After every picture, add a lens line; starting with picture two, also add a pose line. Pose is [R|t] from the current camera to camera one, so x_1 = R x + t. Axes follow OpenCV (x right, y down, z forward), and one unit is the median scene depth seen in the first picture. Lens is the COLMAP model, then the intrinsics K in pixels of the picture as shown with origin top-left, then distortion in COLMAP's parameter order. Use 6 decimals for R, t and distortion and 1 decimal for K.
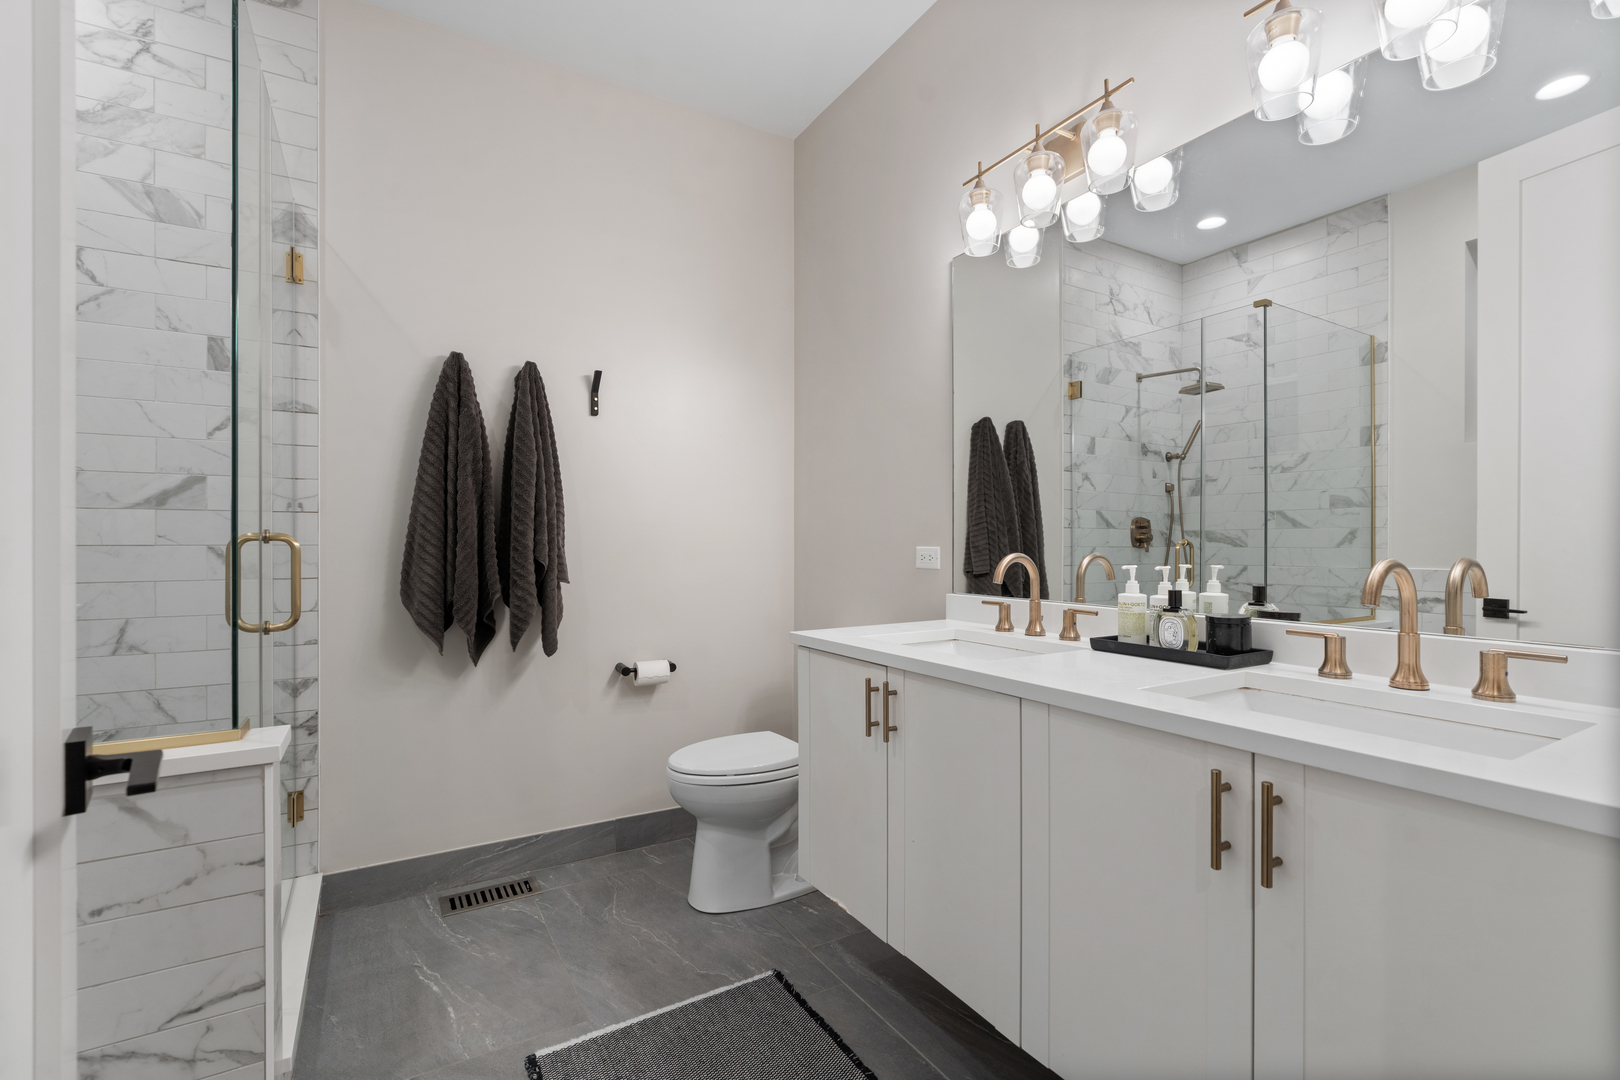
lens RADIAL K [[725.2, 0, 802.6], [0, 725.2, 541.8], [0, 0, 1]] dist [-0.007434, 0.000599]
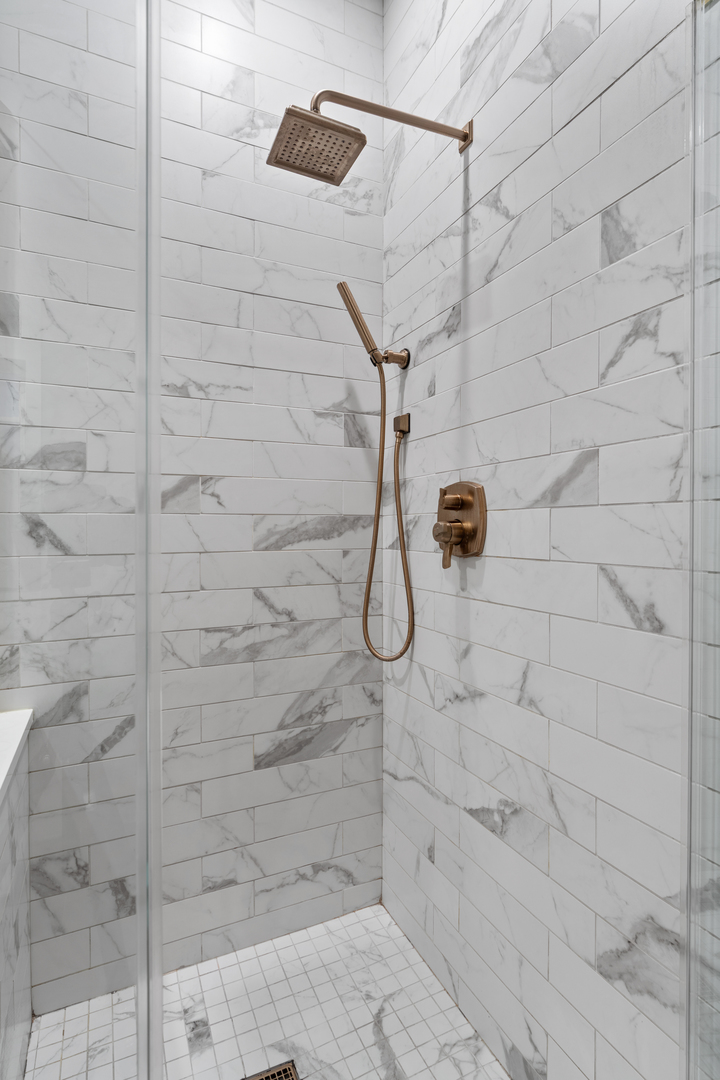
lens RADIAL K [[552.5, 0, 362.9], [0, 552.5, 532.6], [0, 0, 1]] dist [-0.001651, -0.000517]
pose [[-0.087862, 0.007413, -0.996105, -0.363280], [0.002899, 0.999970, 0.007186, -0.025840], [0.996128, -0.002257, -0.087881, 0.870280]]
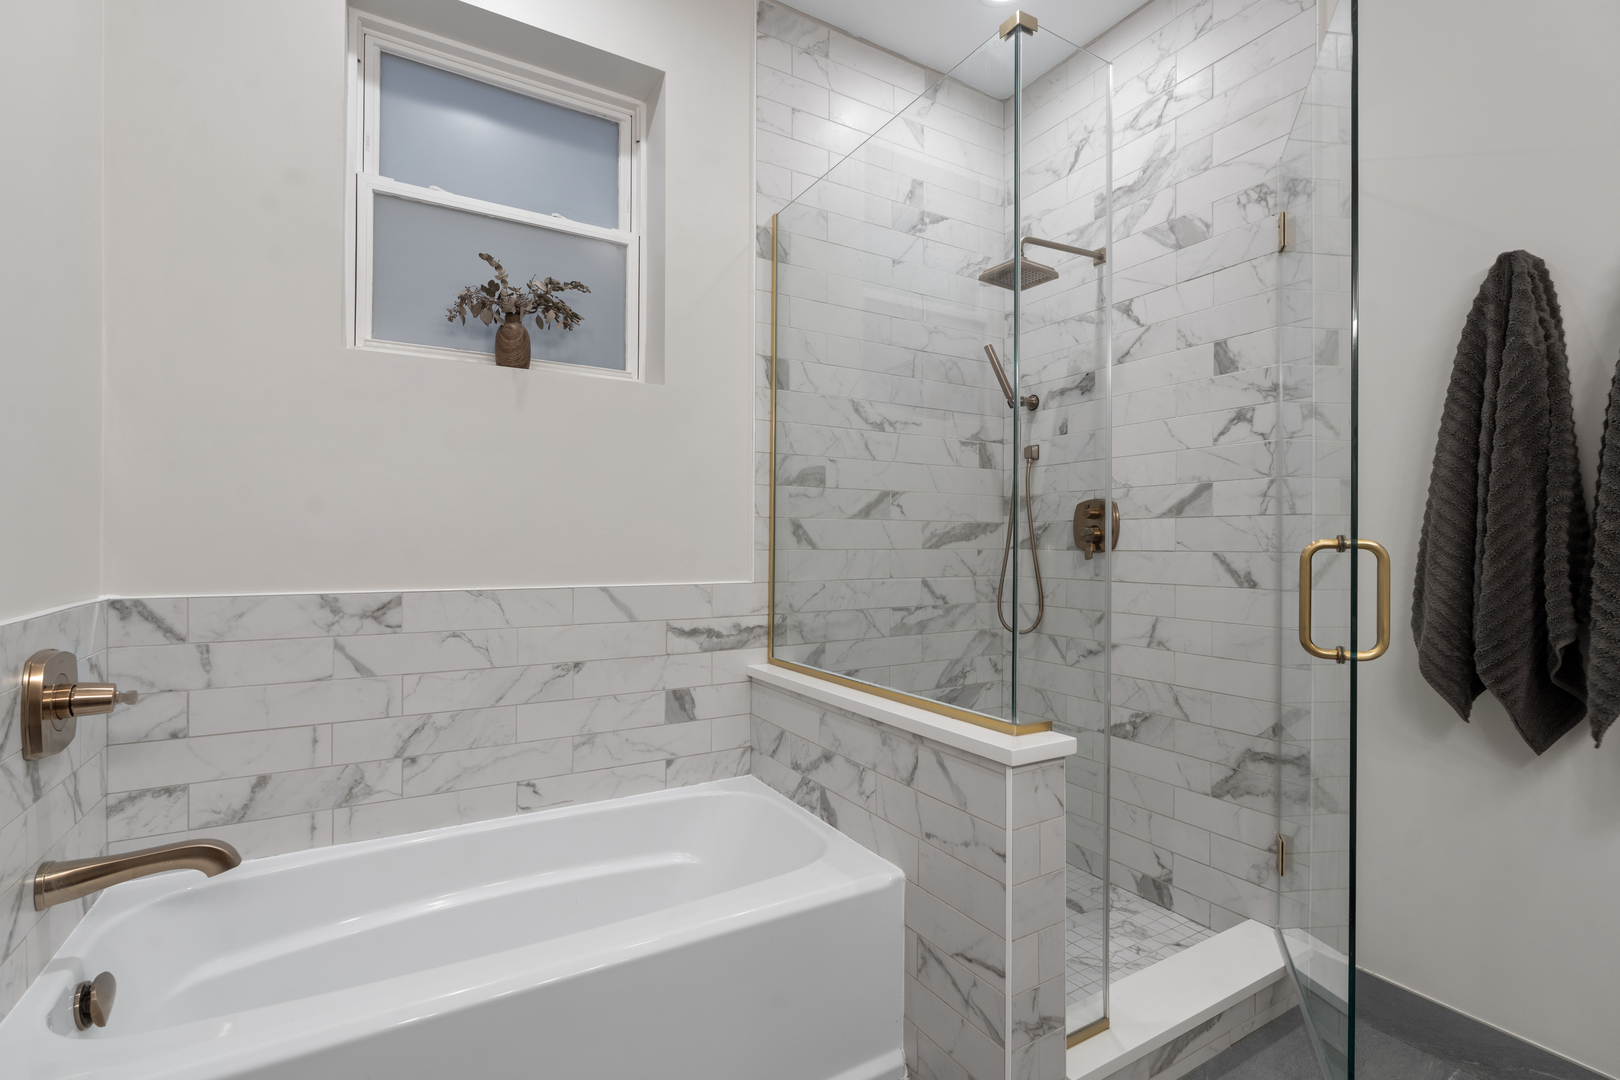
lens RADIAL K [[725.2, 0, 802.6], [0, 725.2, 541.8], [0, 0, 1]] dist [-0.007434, 0.000599]
pose [[-0.003938, -0.002648, -0.999989, 0.185030], [-0.003427, 0.999991, -0.002634, -0.004414], [0.999986, 0.003417, -0.003947, 0.447904]]
